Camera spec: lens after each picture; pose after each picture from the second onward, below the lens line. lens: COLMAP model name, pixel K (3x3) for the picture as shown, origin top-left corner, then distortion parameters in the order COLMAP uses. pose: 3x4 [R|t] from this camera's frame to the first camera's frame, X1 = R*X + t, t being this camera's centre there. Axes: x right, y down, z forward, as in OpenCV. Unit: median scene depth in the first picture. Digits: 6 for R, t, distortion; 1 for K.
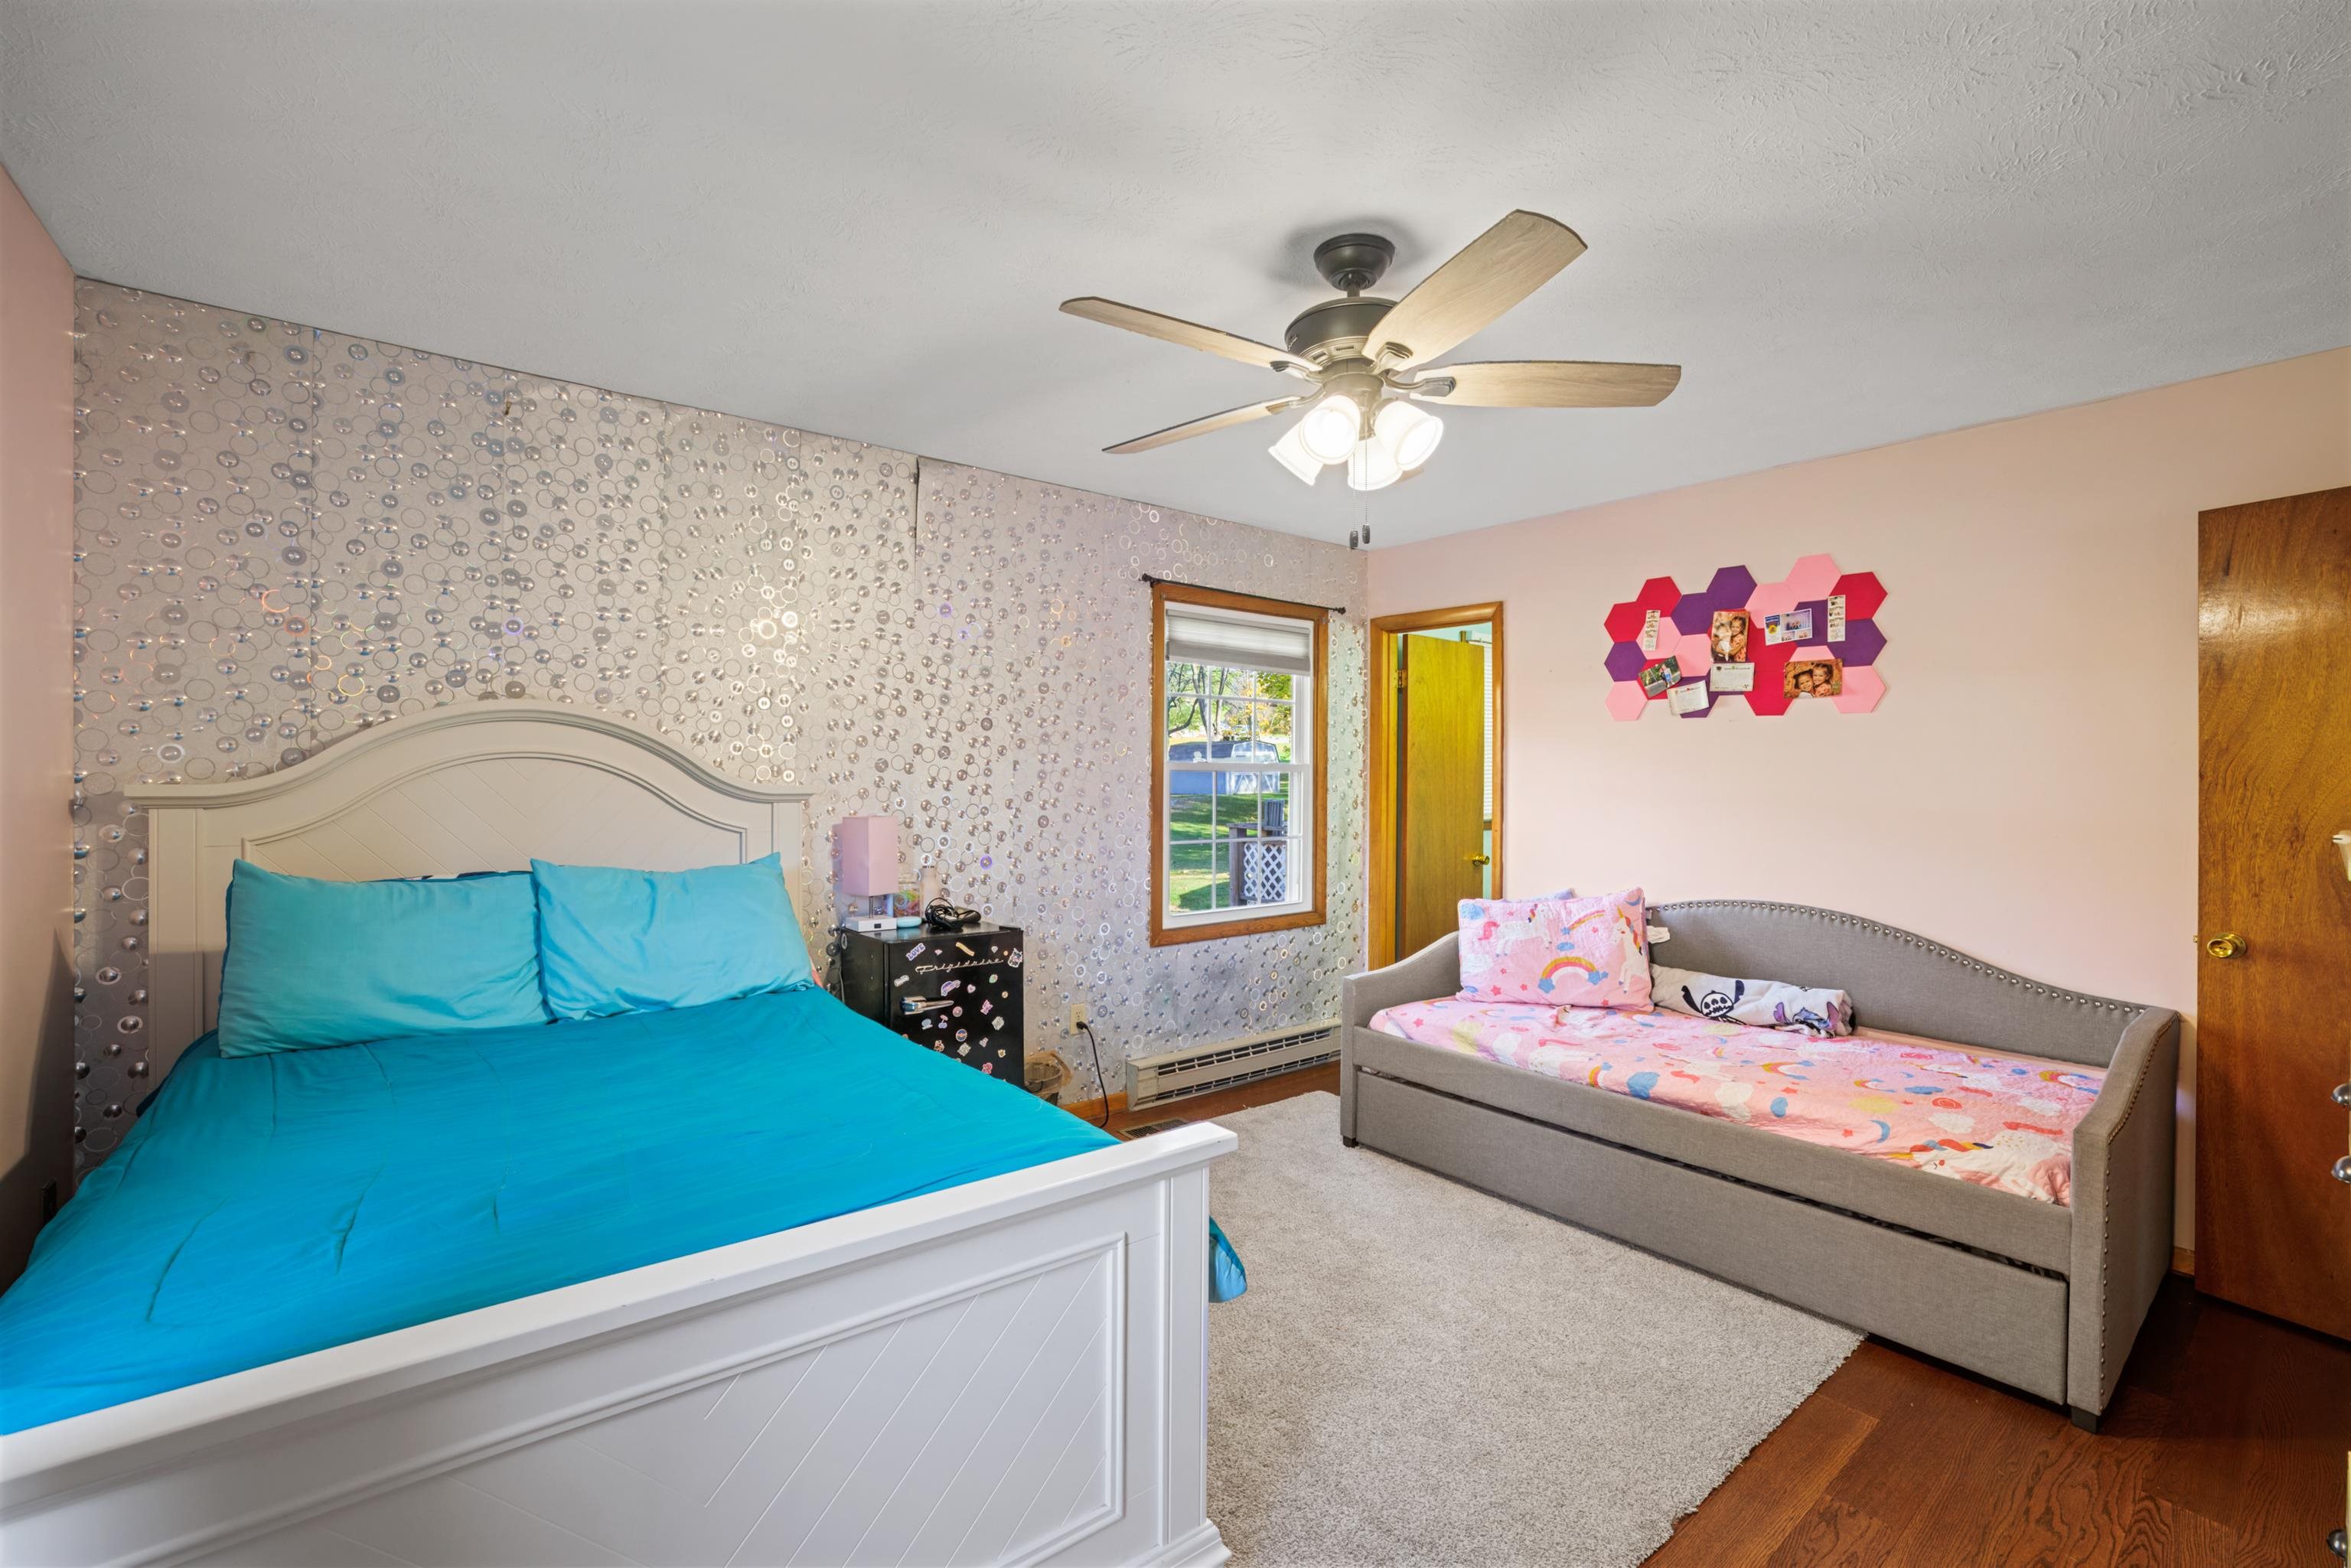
lens RADIAL K [[1005.8, 0, 1174.5], [0, 1005.8, 777.4], [0, 0, 1]] dist [-0.050571, 0.016639]
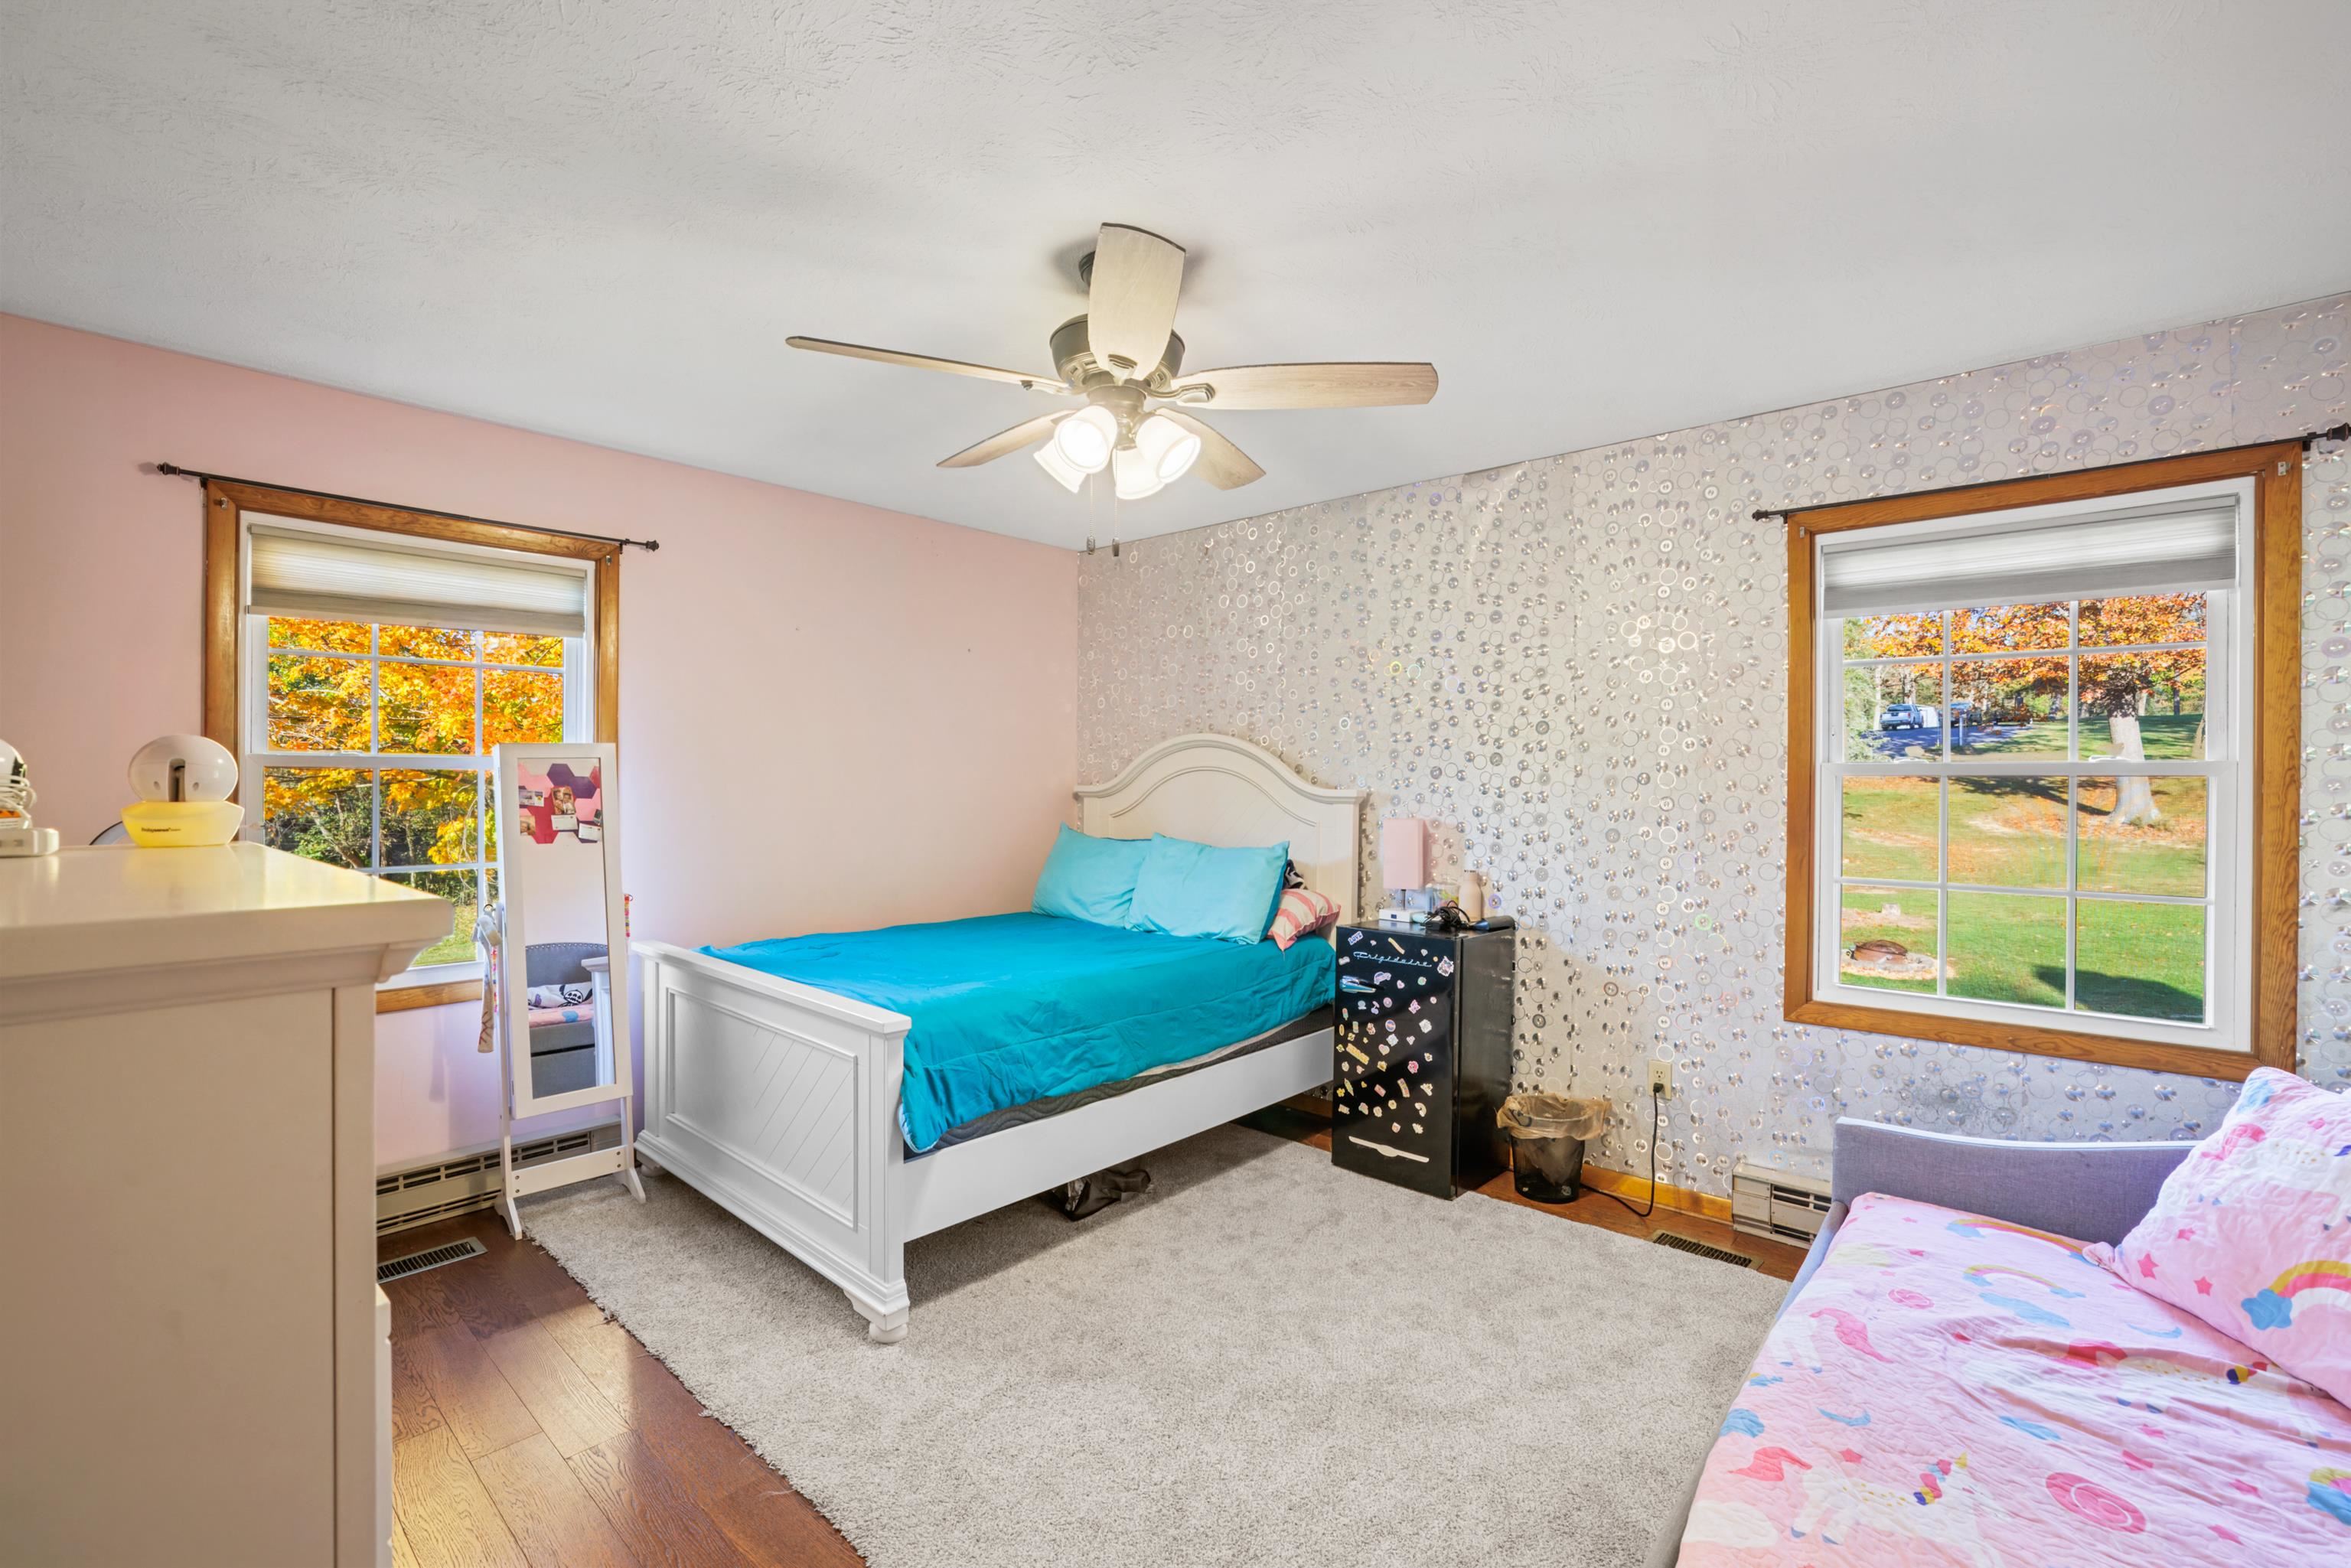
lens RADIAL K [[1005.8, 0, 1174.5], [0, 1005.8, 777.4], [0, 0, 1]] dist [-0.050571, 0.016639]
pose [[0.169778, -0.005524, -0.985467, 0.720778], [-0.006830, 0.999954, -0.006782, 0.002289], [0.985459, 0.007883, 0.169733, 0.533961]]
